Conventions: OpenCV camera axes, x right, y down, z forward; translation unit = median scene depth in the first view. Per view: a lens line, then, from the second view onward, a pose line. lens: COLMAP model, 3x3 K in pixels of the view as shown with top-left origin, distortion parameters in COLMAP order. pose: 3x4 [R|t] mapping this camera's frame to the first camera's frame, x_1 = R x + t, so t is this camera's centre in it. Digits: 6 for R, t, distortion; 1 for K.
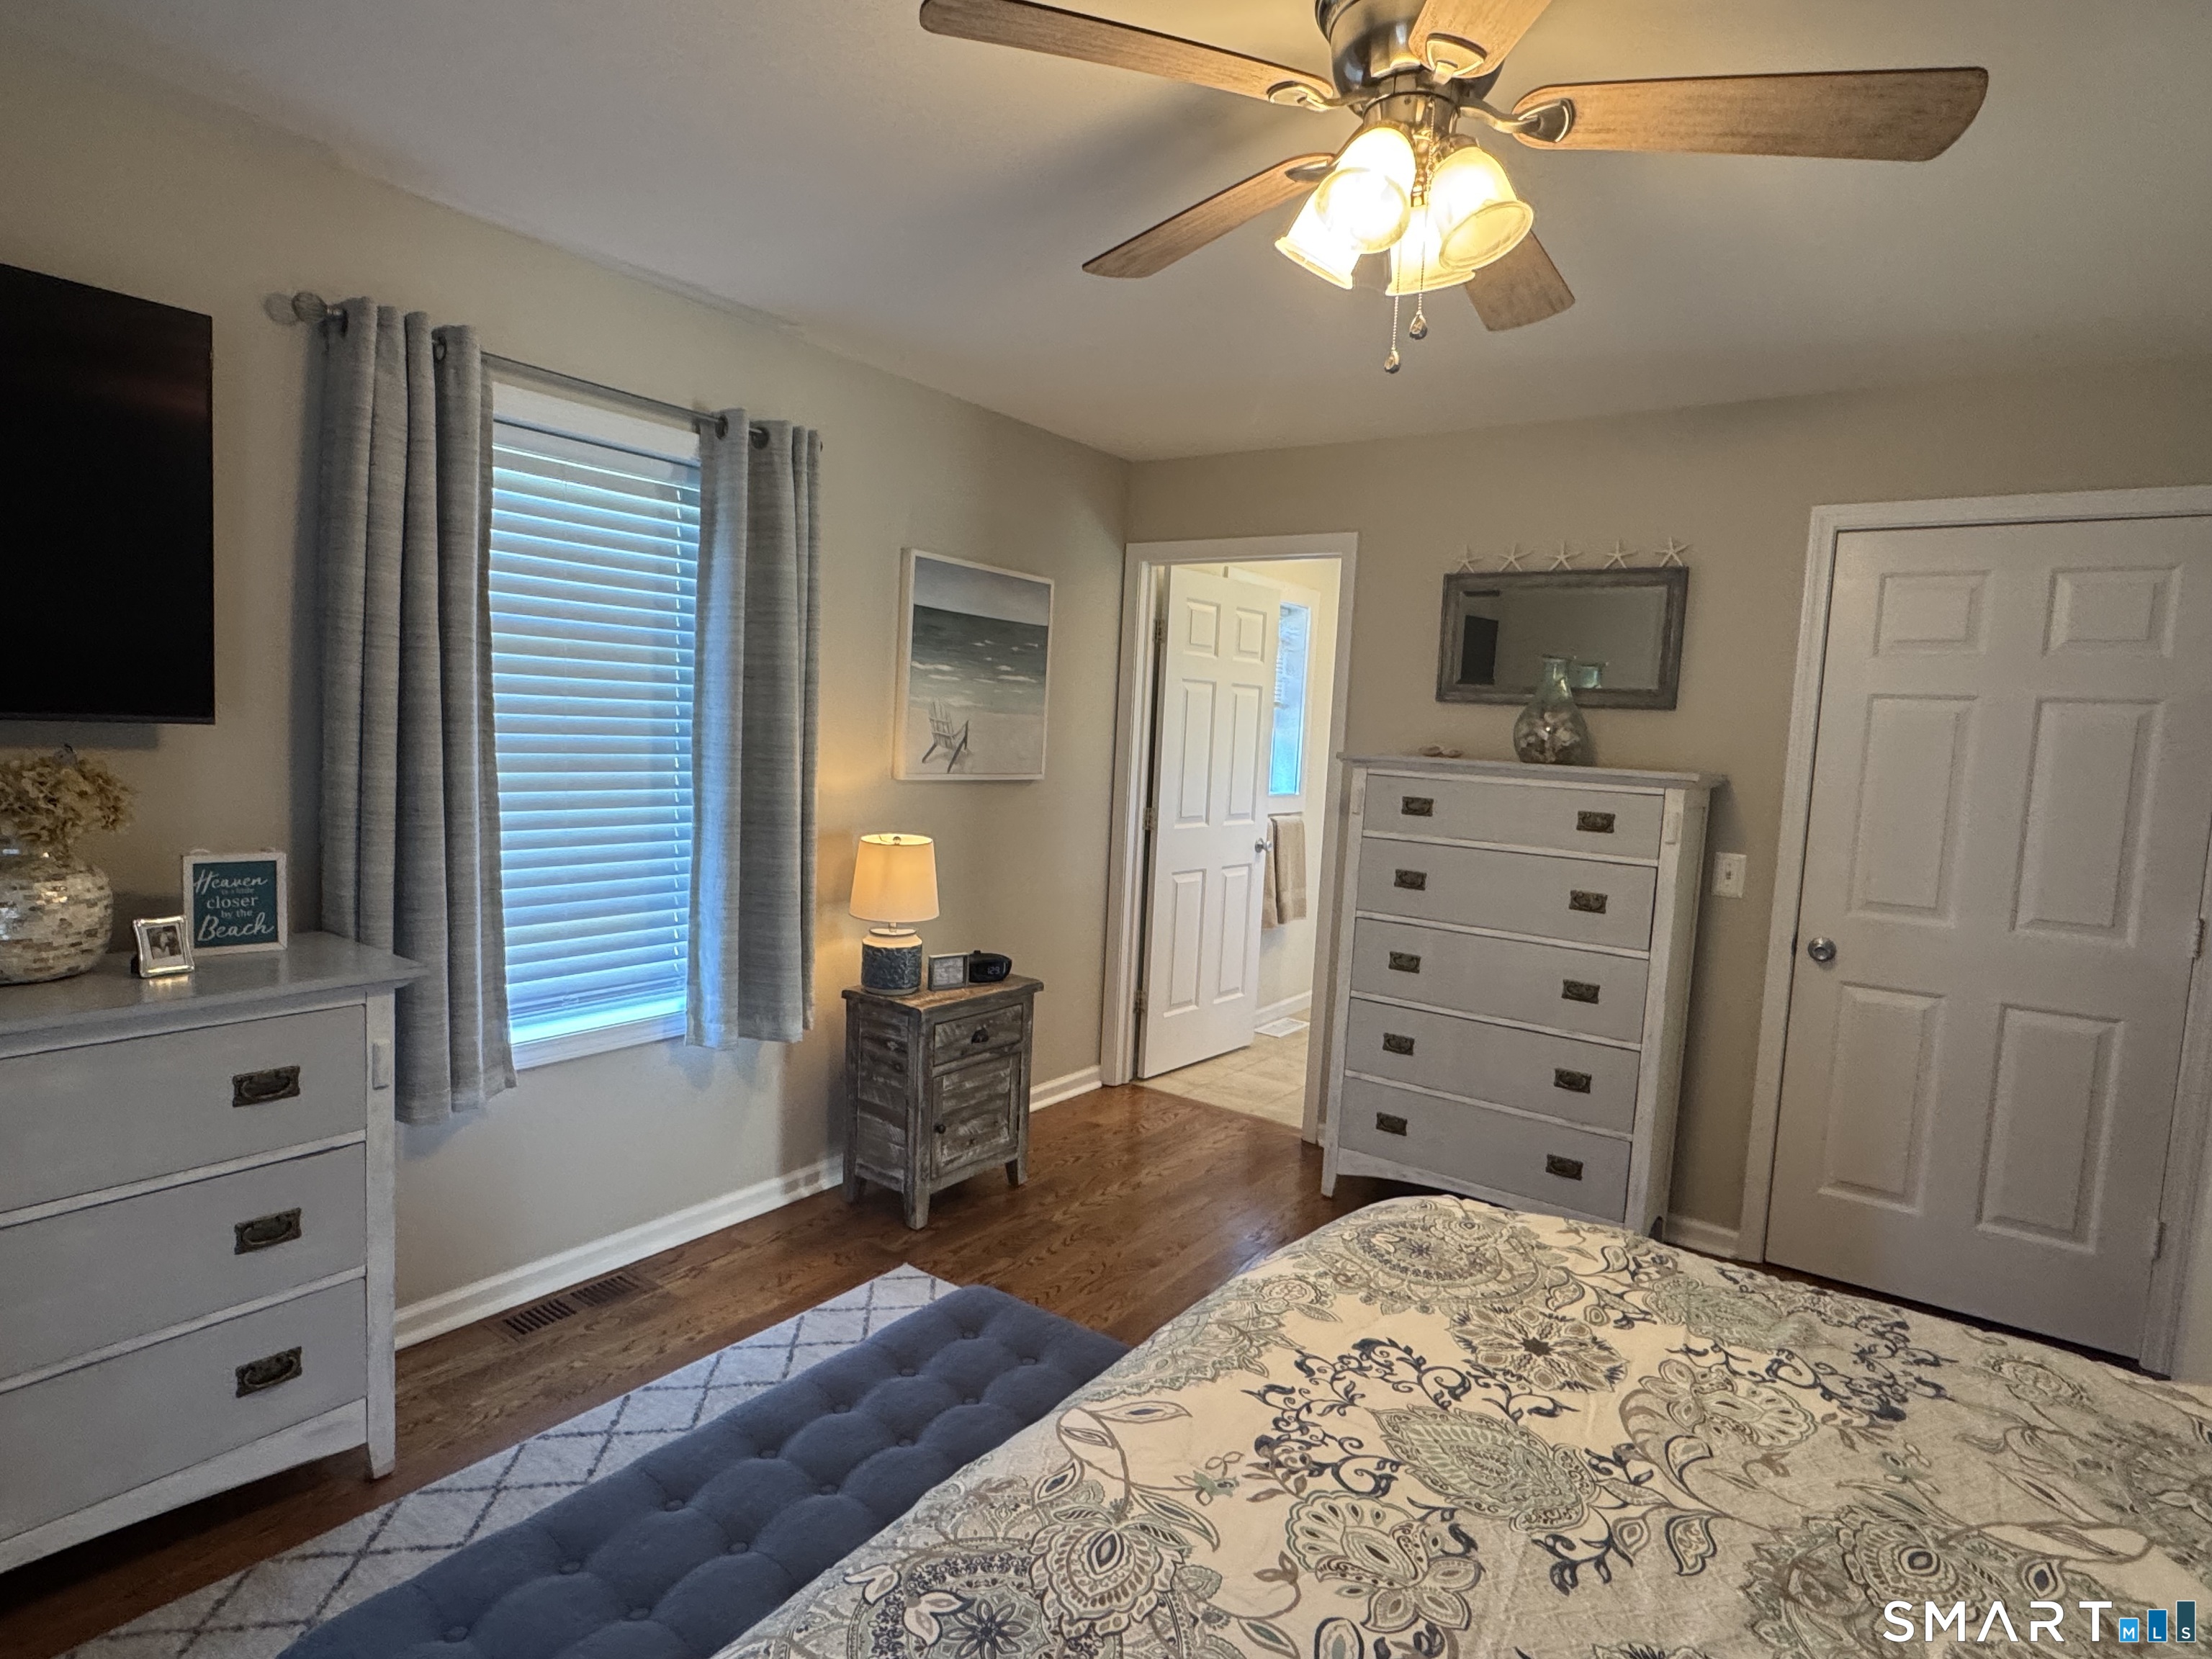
lens RADIAL K [[1182.8, 0, 1100.1], [0, 1182.8, 835.6], [0, 0, 1]] dist [0.000070, -0.001882]
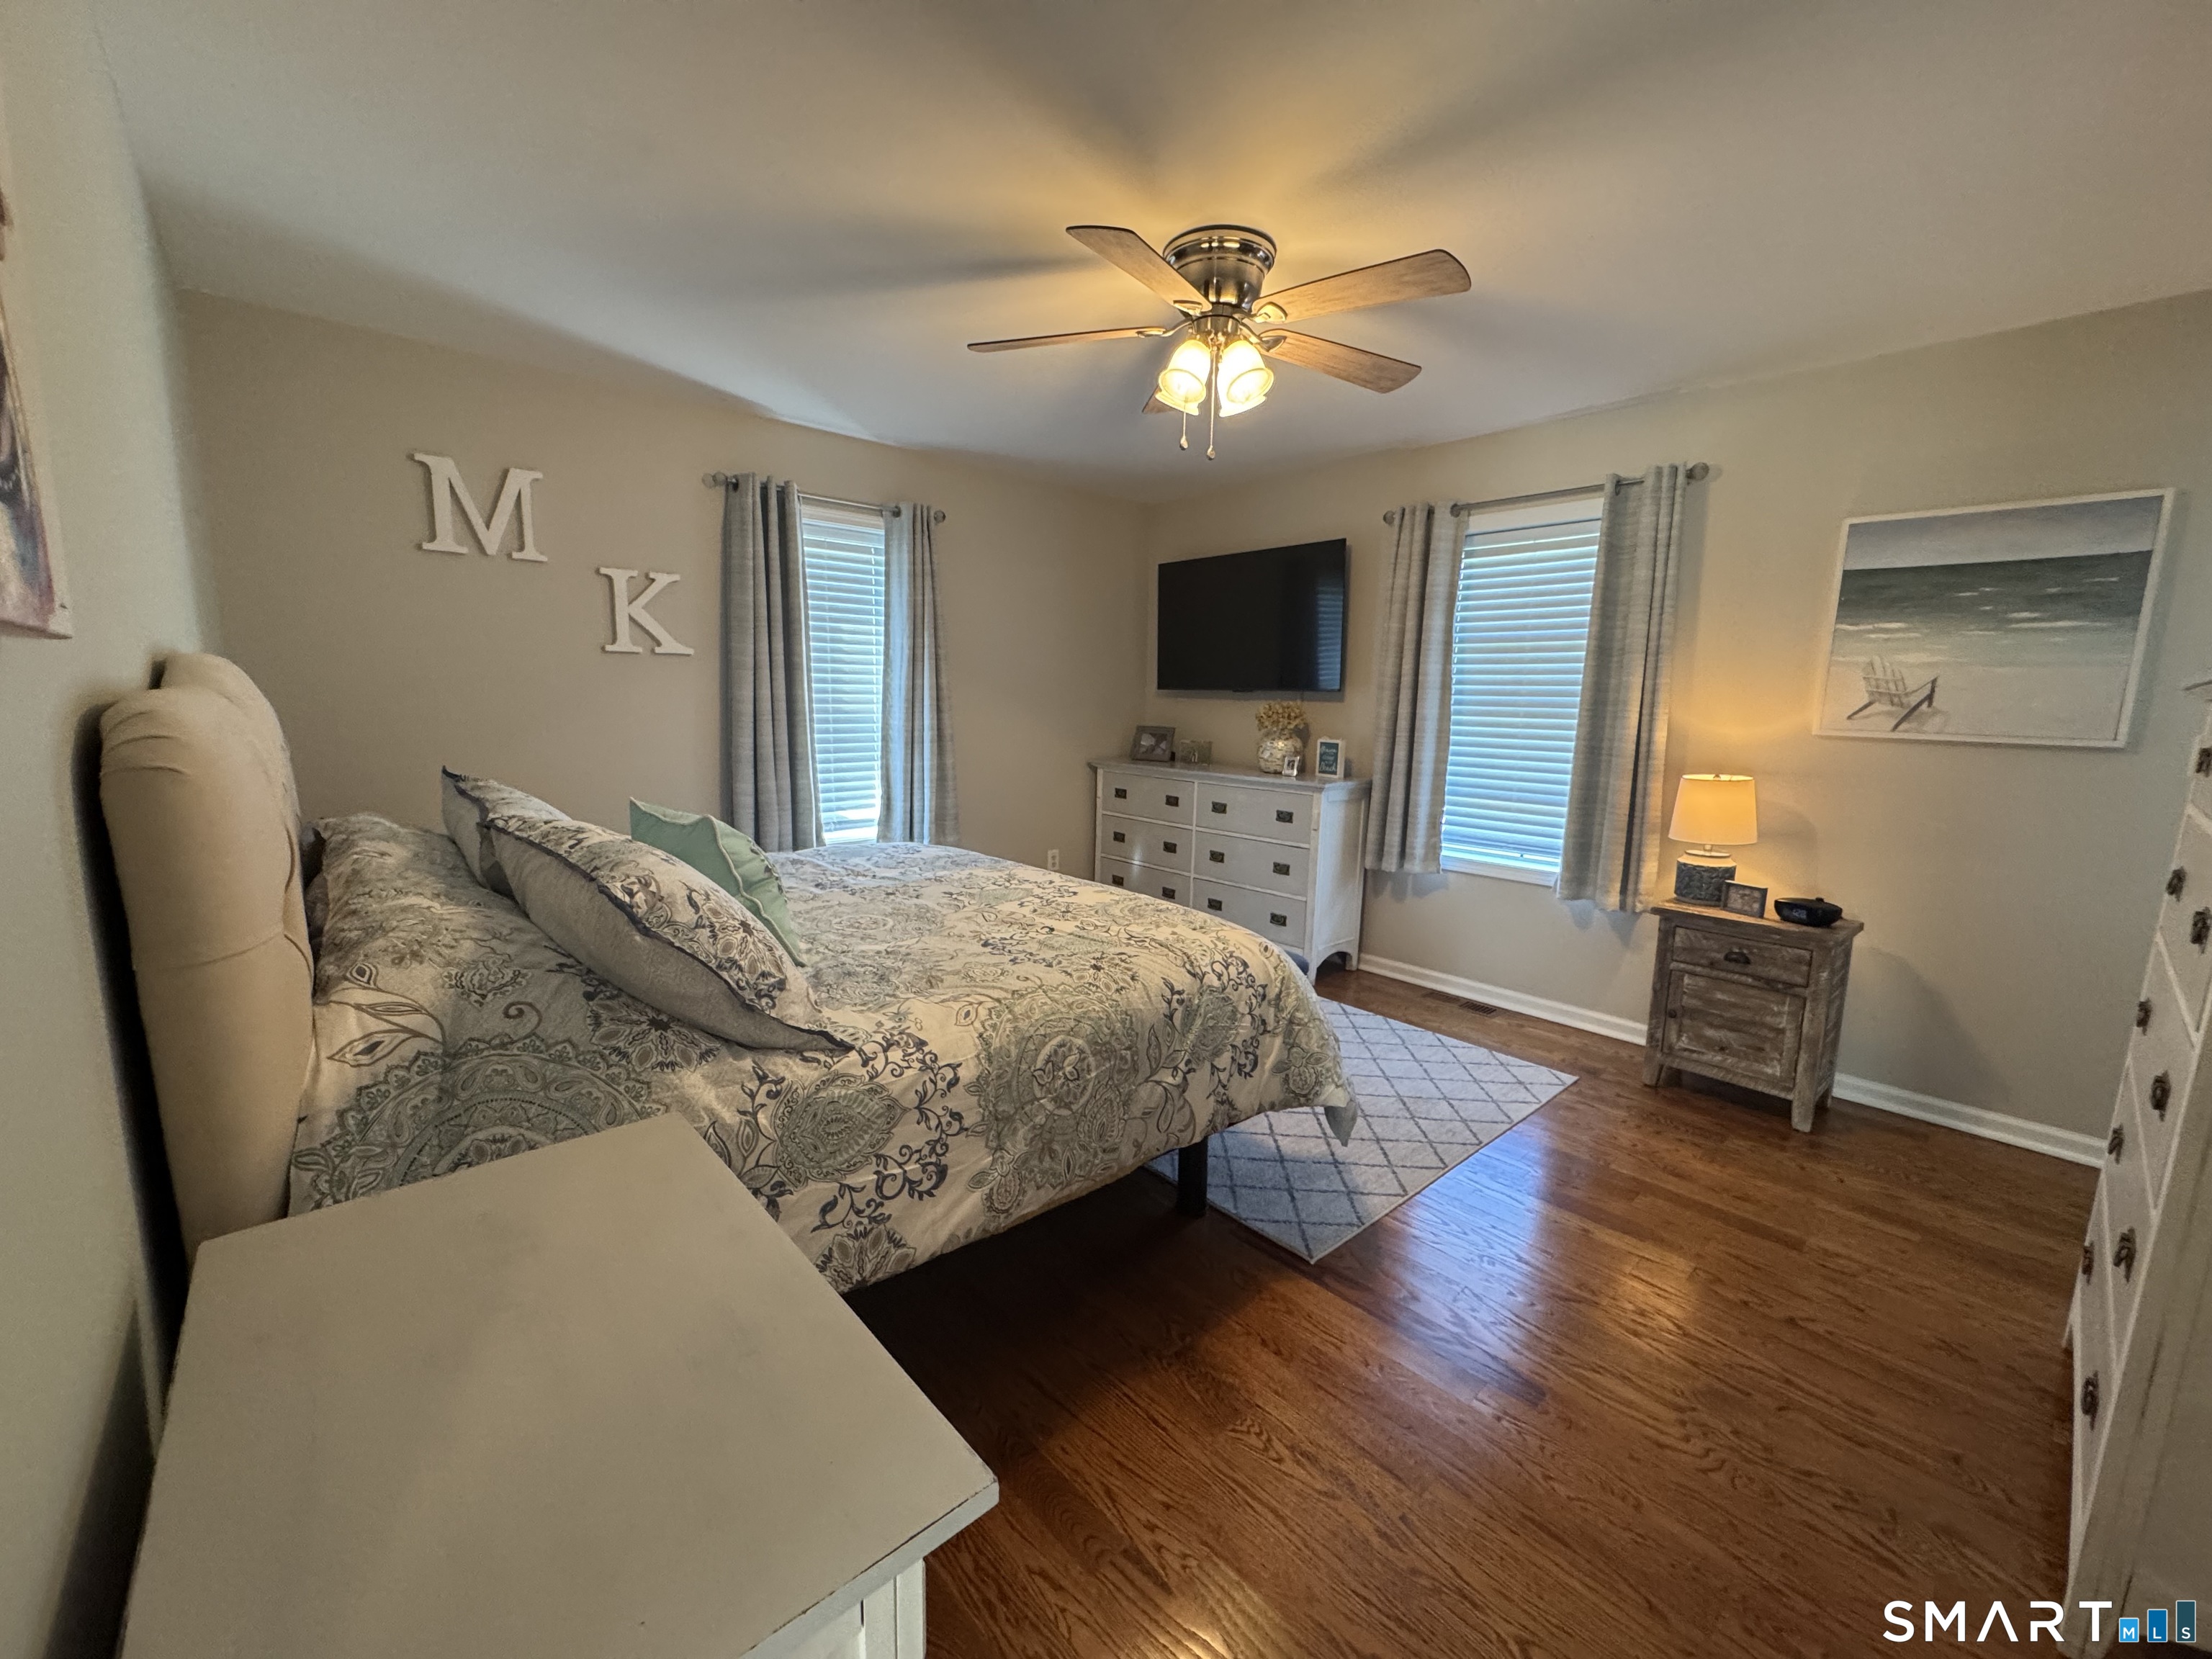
lens RADIAL K [[887.3, 0, 1106.0], [0, 887.3, 829.5], [0, 0, 1]] dist [-0.003420, -0.000036]
pose [[-0.202902, 0.092781, -0.974794, 0.837343], [-0.122956, 0.985207, 0.119365, 0.024157], [0.971449, 0.144076, -0.188492, 0.571082]]
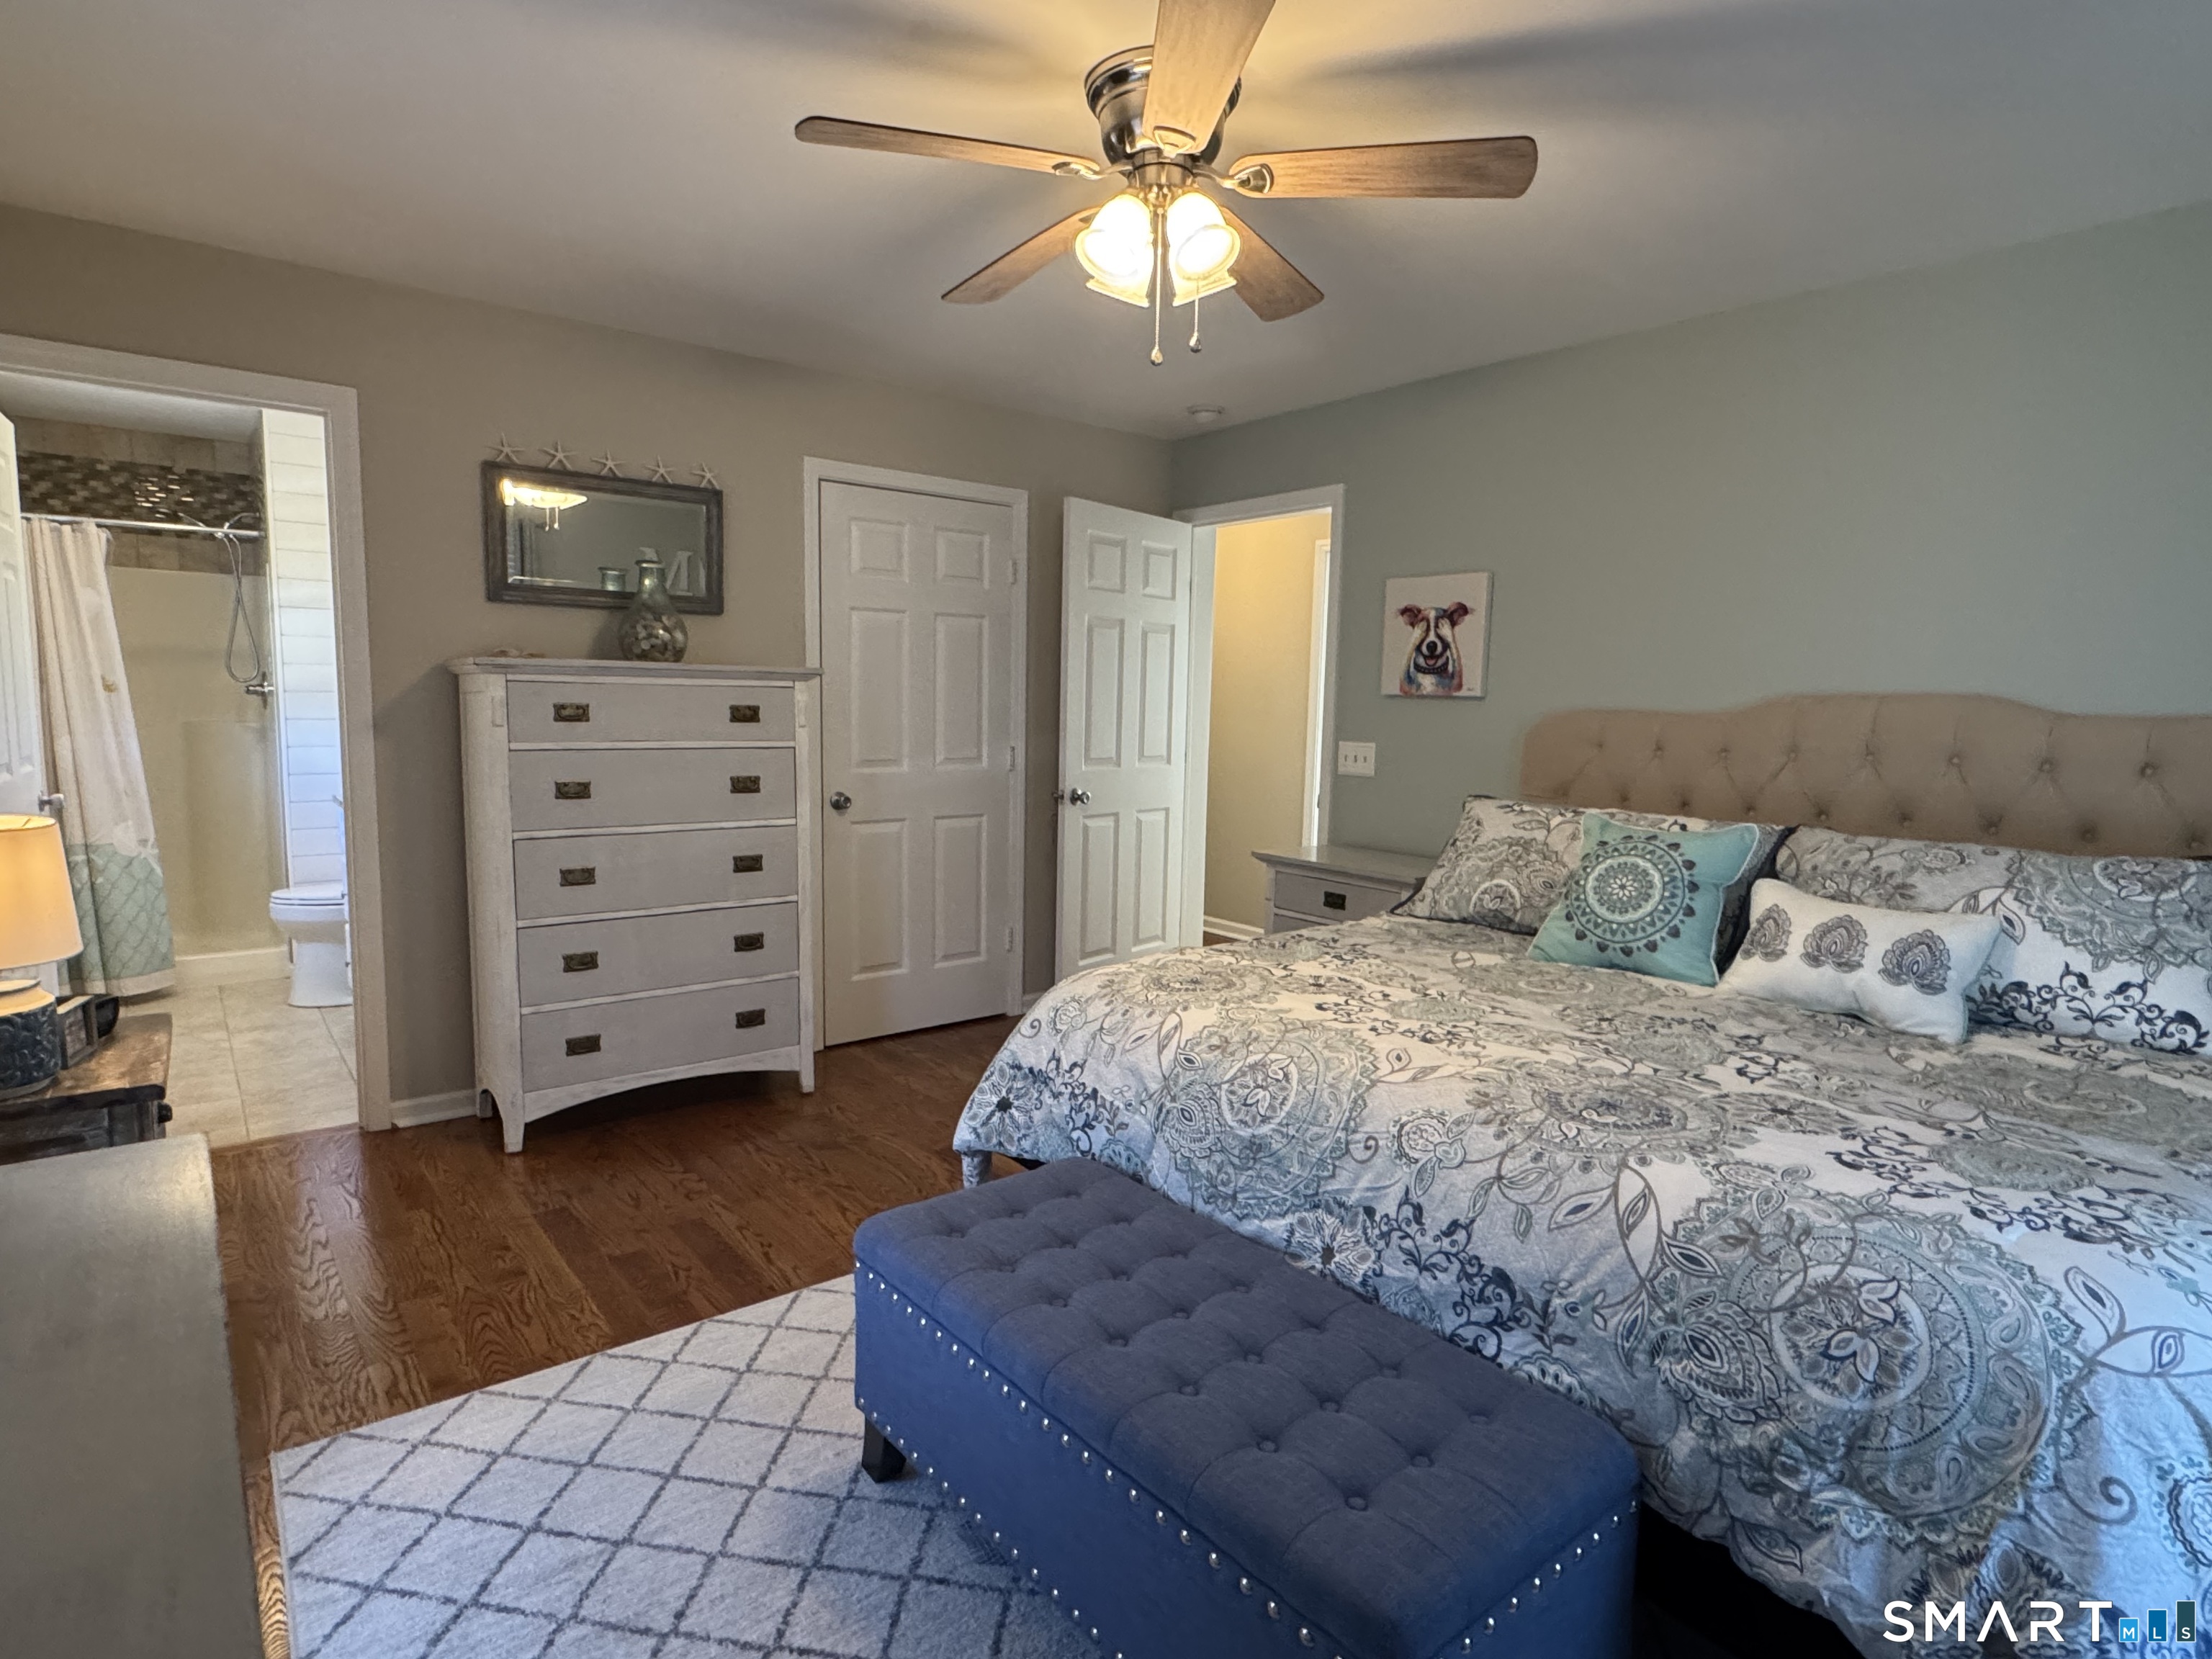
lens RADIAL K [[1182.8, 0, 1100.1], [0, 1182.8, 835.6], [0, 0, 1]] dist [0.000070, -0.001882]
pose [[0.275219, -0.157971, 0.948314, -0.558632], [0.086723, 0.986466, 0.139157, -0.023631], [-0.957462, 0.043942, 0.285193, 0.333248]]
